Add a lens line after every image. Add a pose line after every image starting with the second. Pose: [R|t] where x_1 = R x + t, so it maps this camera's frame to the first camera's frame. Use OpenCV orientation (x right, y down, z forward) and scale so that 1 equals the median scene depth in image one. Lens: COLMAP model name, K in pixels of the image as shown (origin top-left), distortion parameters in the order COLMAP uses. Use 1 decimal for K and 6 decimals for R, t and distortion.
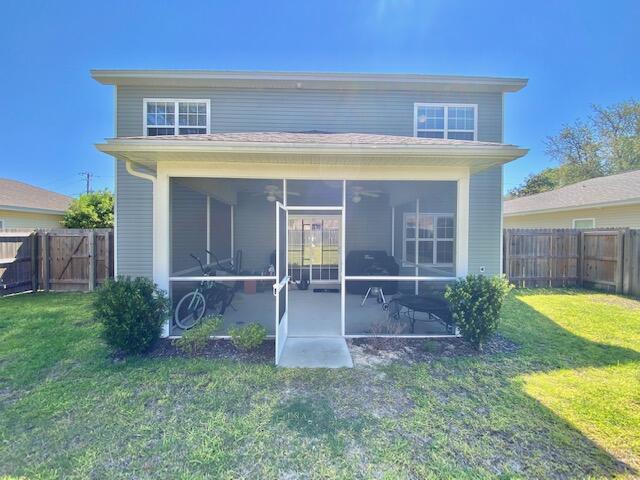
lens RADIAL K [[256.6, 0, 318.4], [0, 256.6, 239.9], [0, 0, 1]] dist [0.020642, -0.022349]
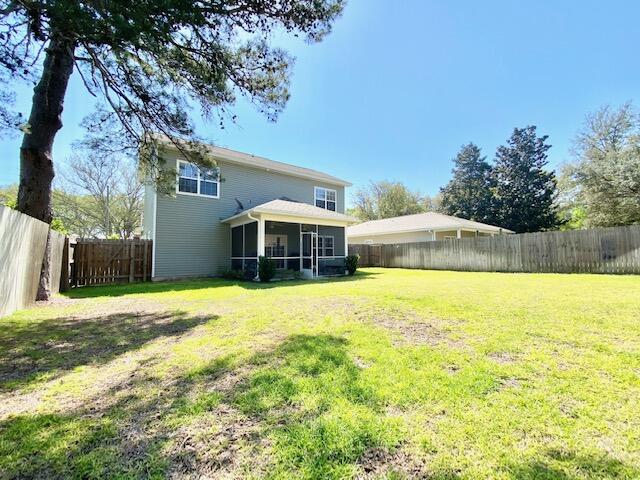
lens RADIAL K [[256.6, 0, 318.4], [0, 256.6, 239.9], [0, 0, 1]] dist [0.020642, -0.022349]
pose [[0.810095, 0.021160, 0.585917, -0.891161], [0.024330, 0.997274, -0.069655, 0.083575], [-0.585794, 0.070682, 0.807372, -0.776497]]
